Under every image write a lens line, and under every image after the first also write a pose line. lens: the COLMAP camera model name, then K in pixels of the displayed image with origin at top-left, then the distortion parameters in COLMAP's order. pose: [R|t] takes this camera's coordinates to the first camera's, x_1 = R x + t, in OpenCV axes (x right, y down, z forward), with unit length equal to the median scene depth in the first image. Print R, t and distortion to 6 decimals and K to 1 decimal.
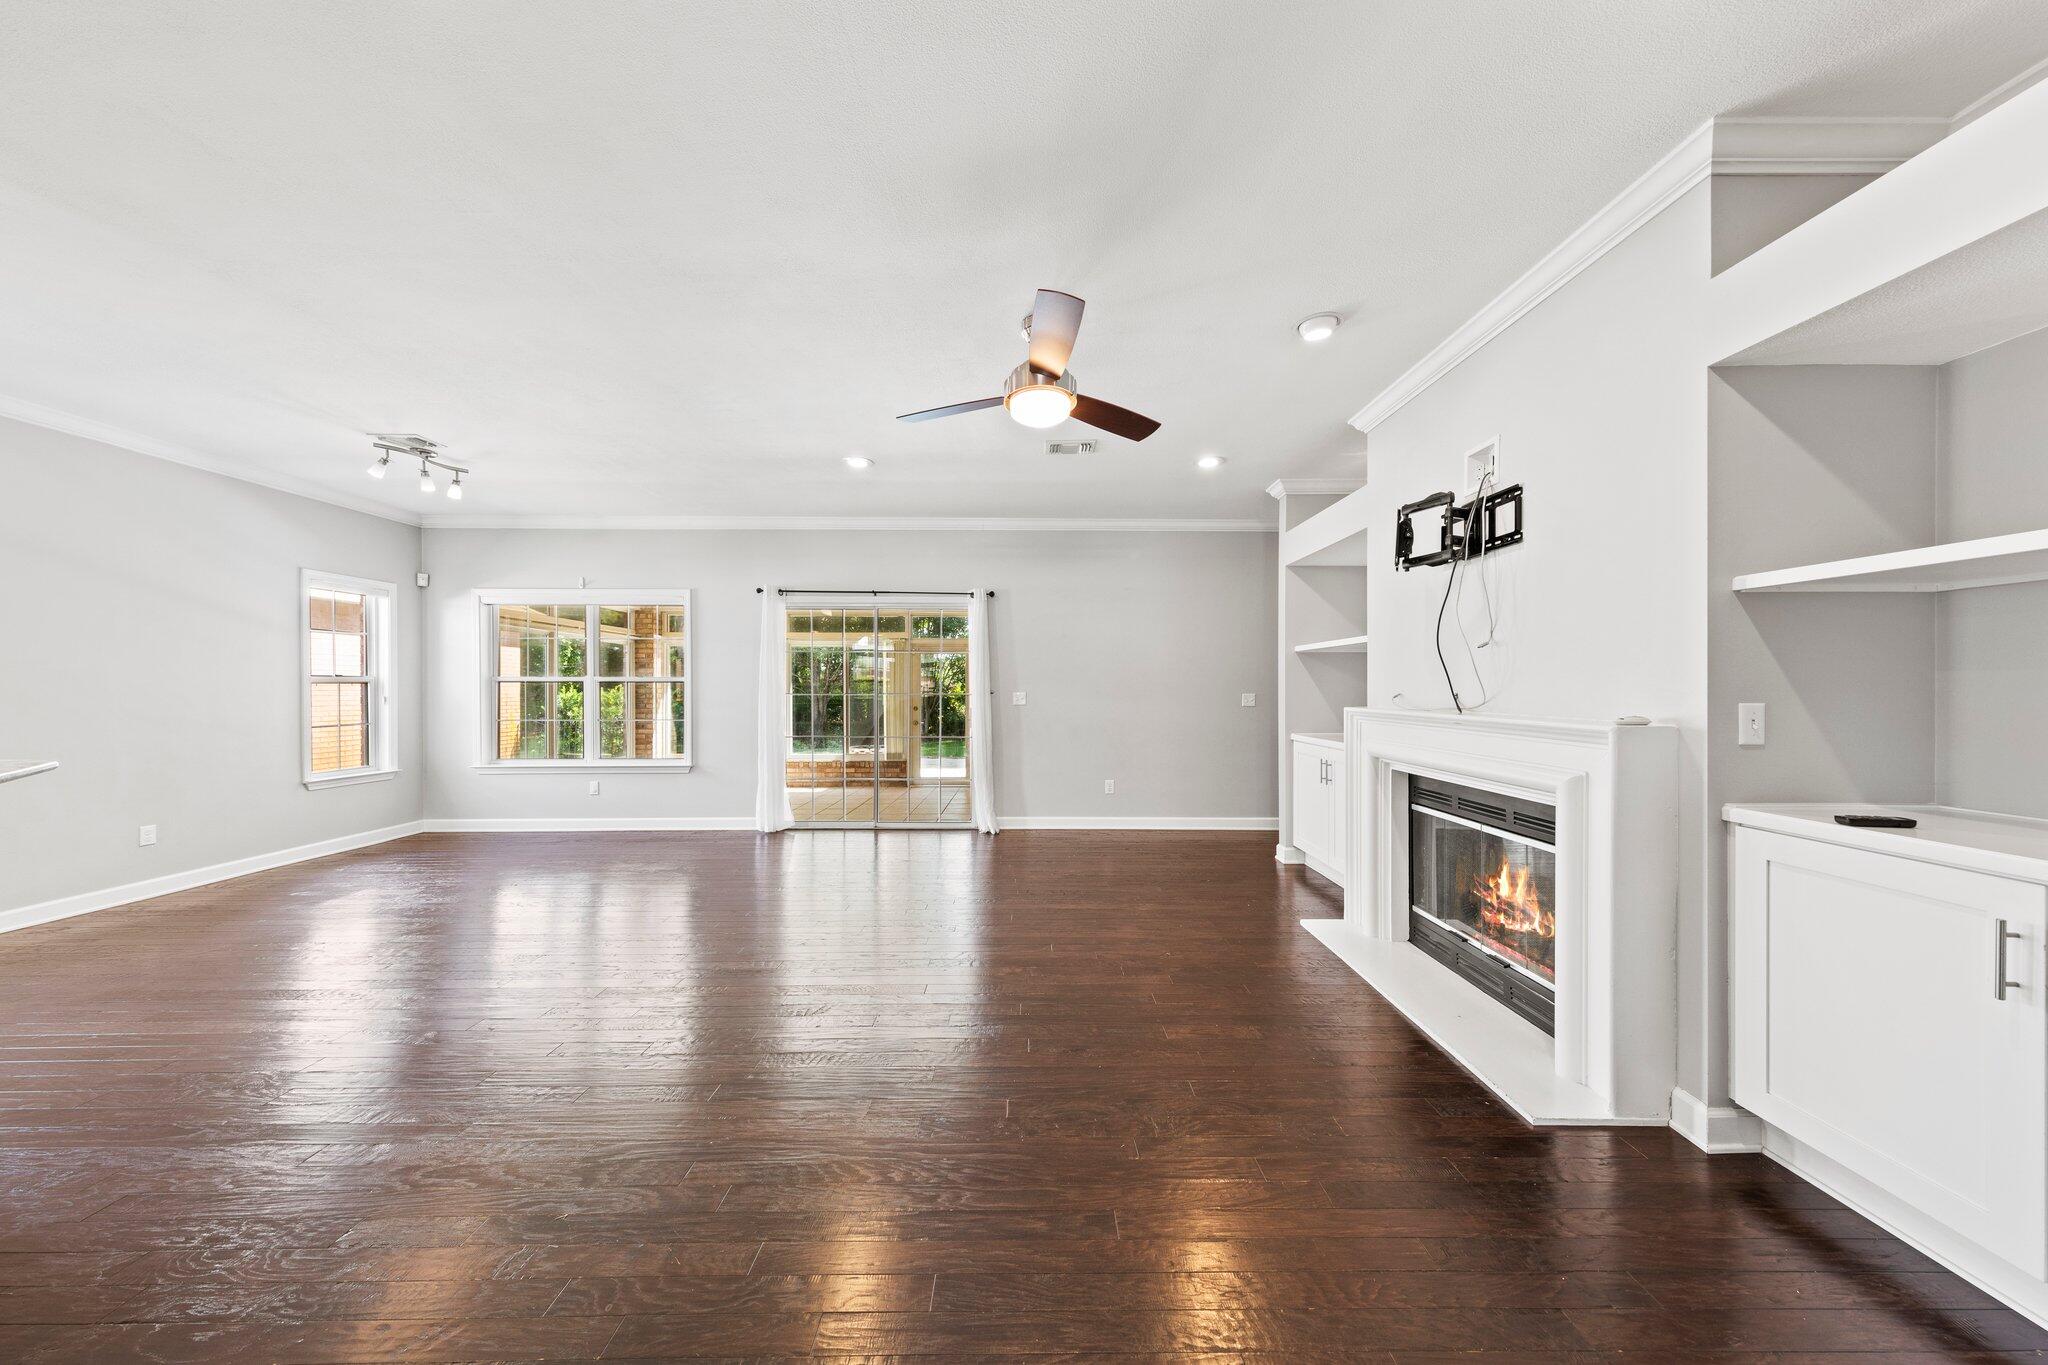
lens RADIAL K [[647.2, 0, 1032.4], [0, 647.2, 675.8], [0, 0, 1]] dist [0.009304, -0.001588]
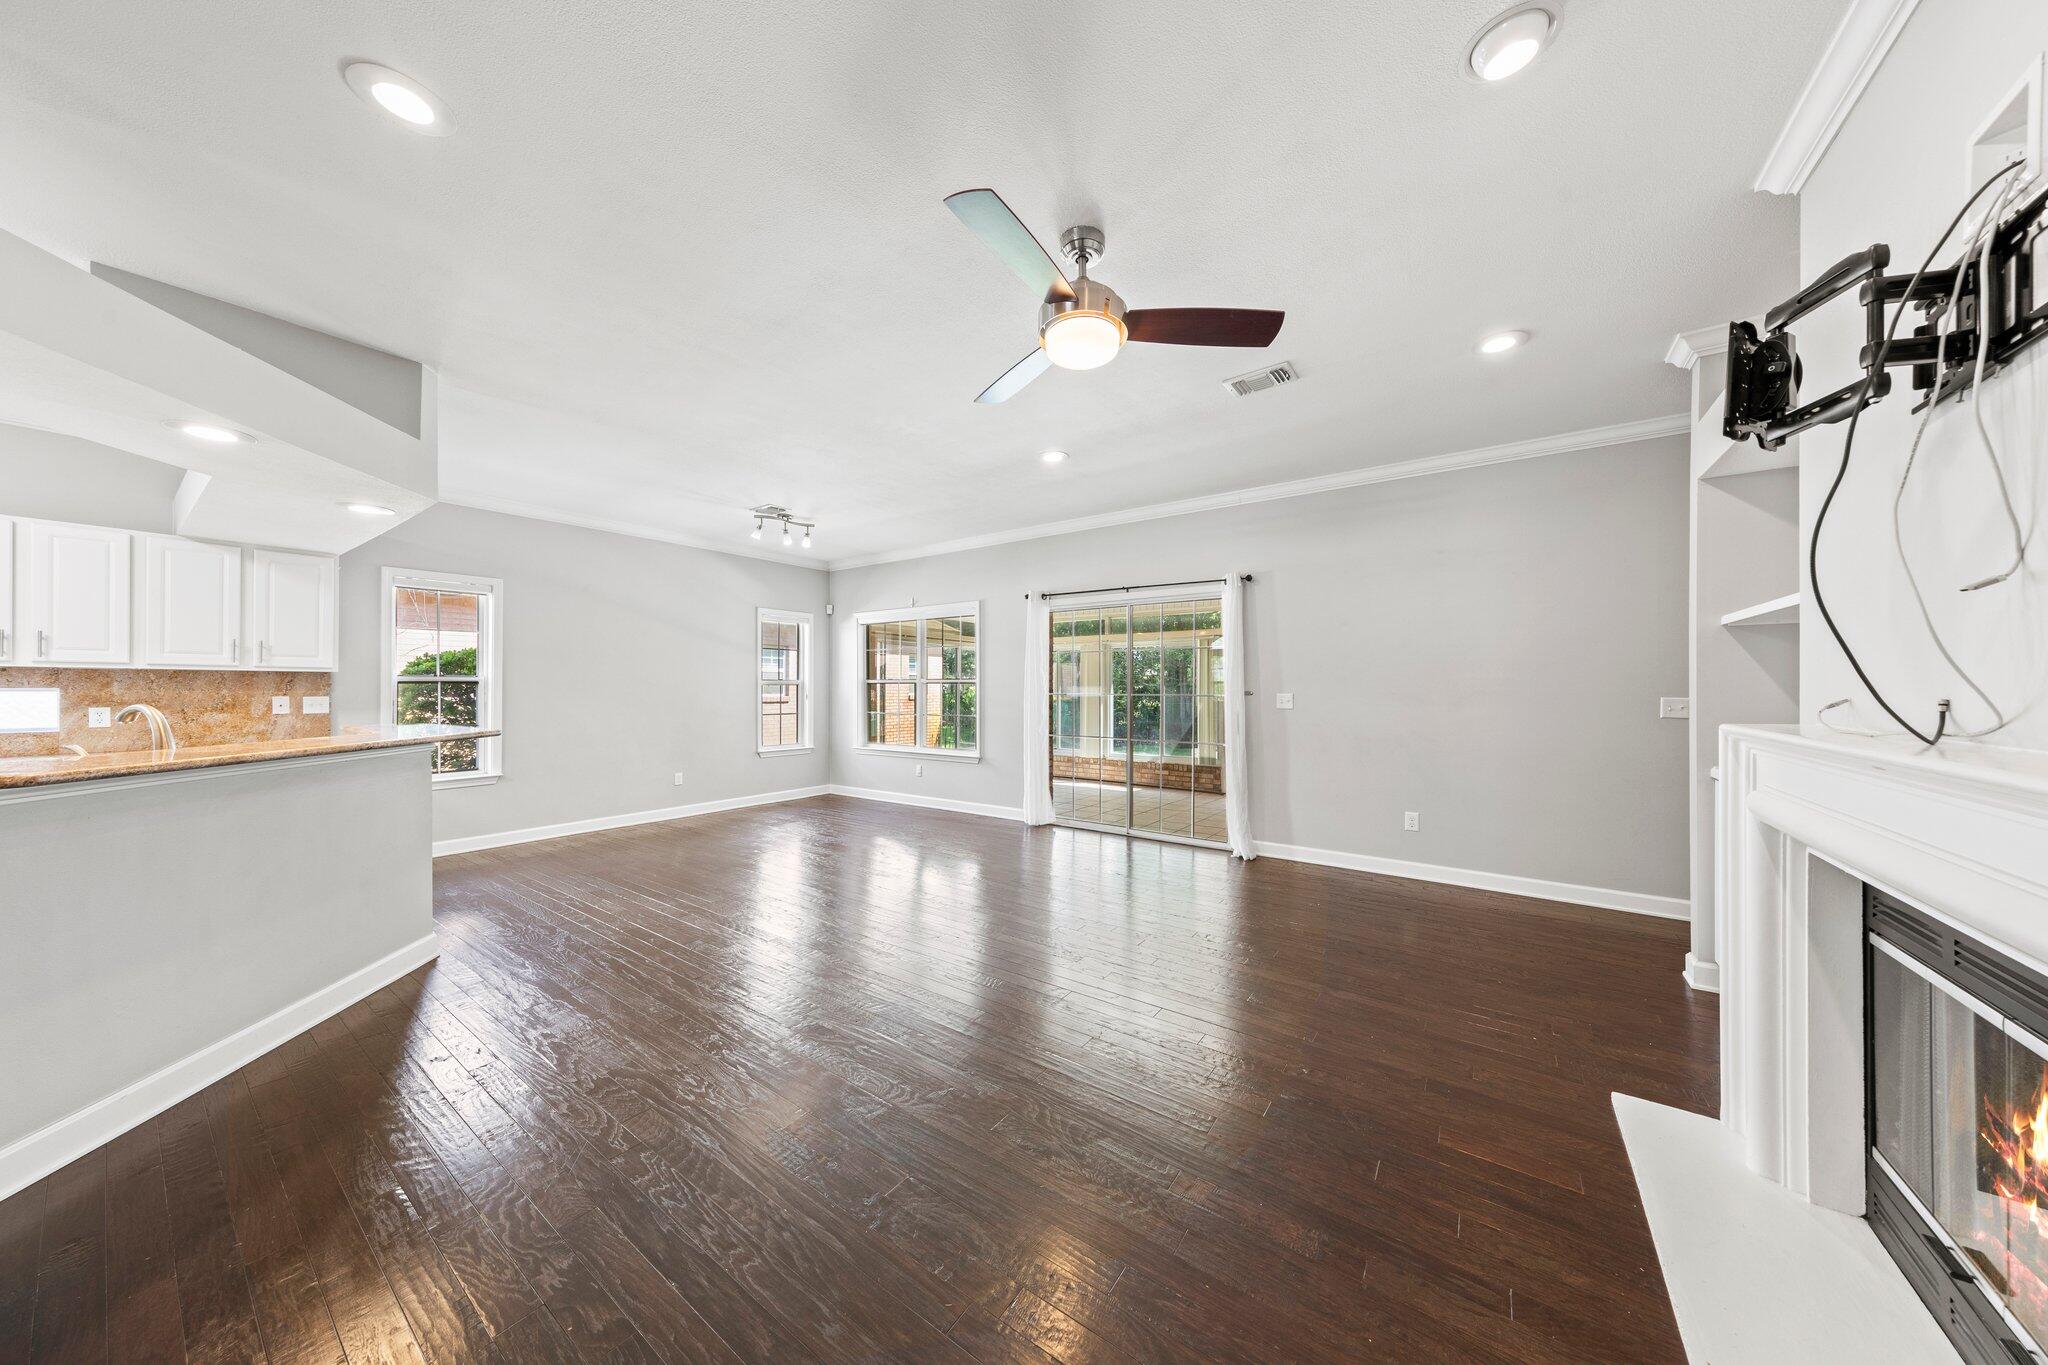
lens RADIAL K [[647.2, 0, 1031.3], [0, 647.2, 679.9], [0, 0, 1]] dist [0.009304, -0.001588]
pose [[0.813810, -0.007660, -0.581080, 0.222106], [0.010706, 0.999941, 0.001812, 0.002836], [0.581032, -0.007696, 0.813845, 0.154886]]
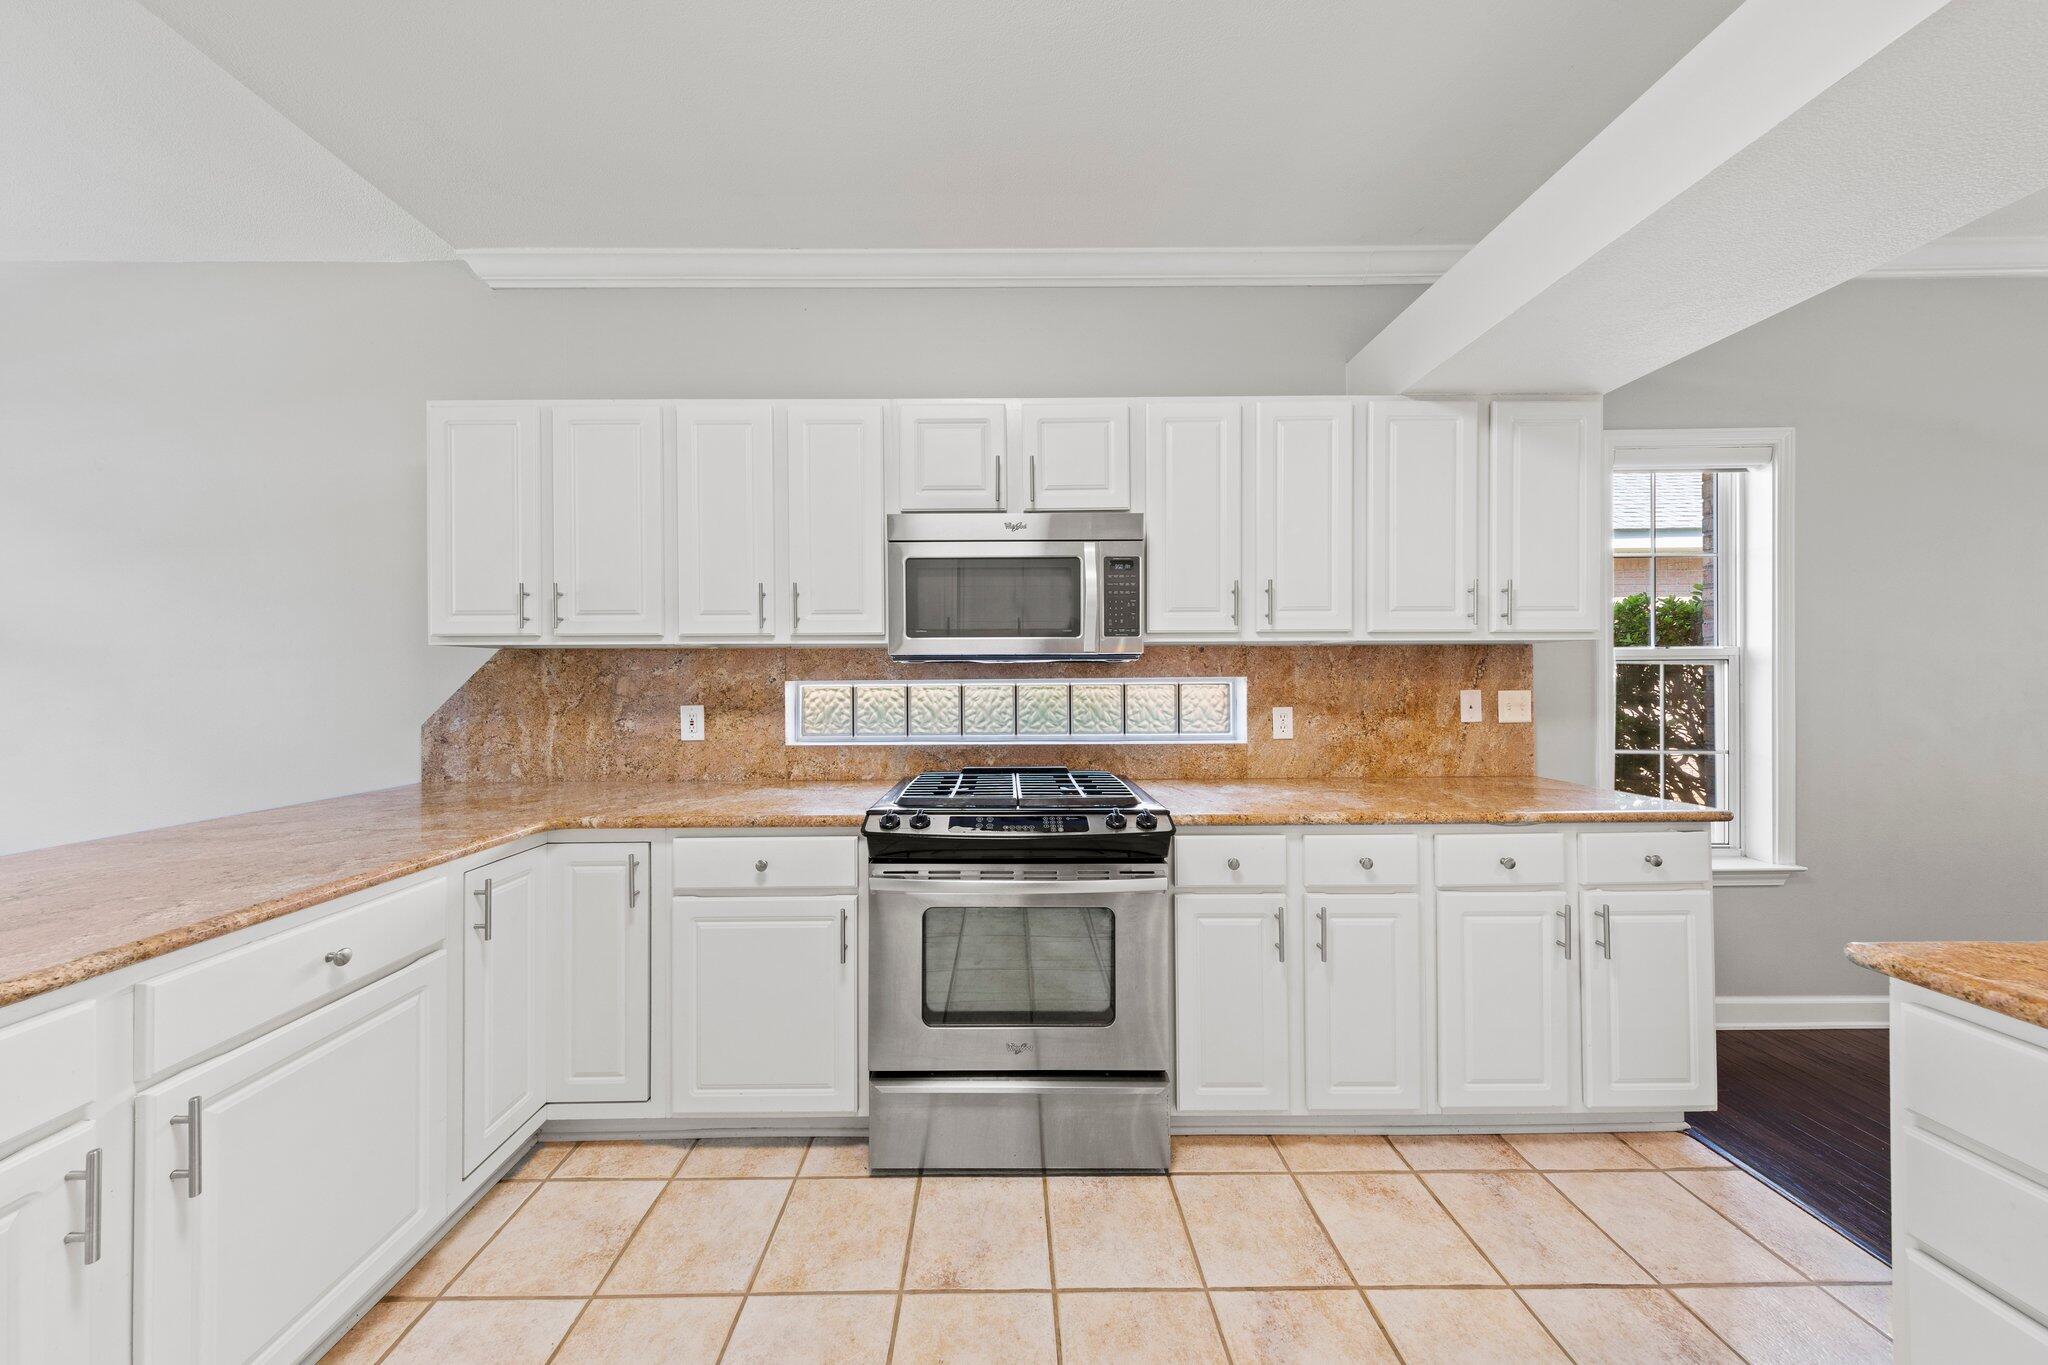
lens RADIAL K [[647.2, 0, 1009.4], [0, 647.2, 675.3], [0, 0, 1]] dist [0.009304, -0.001588]
pose [[0.007109, -0.008407, -0.999939, -0.601134], [0.024328, 0.999670, -0.008231, 0.000670], [0.999679, -0.024268, 0.007311, -0.048986]]
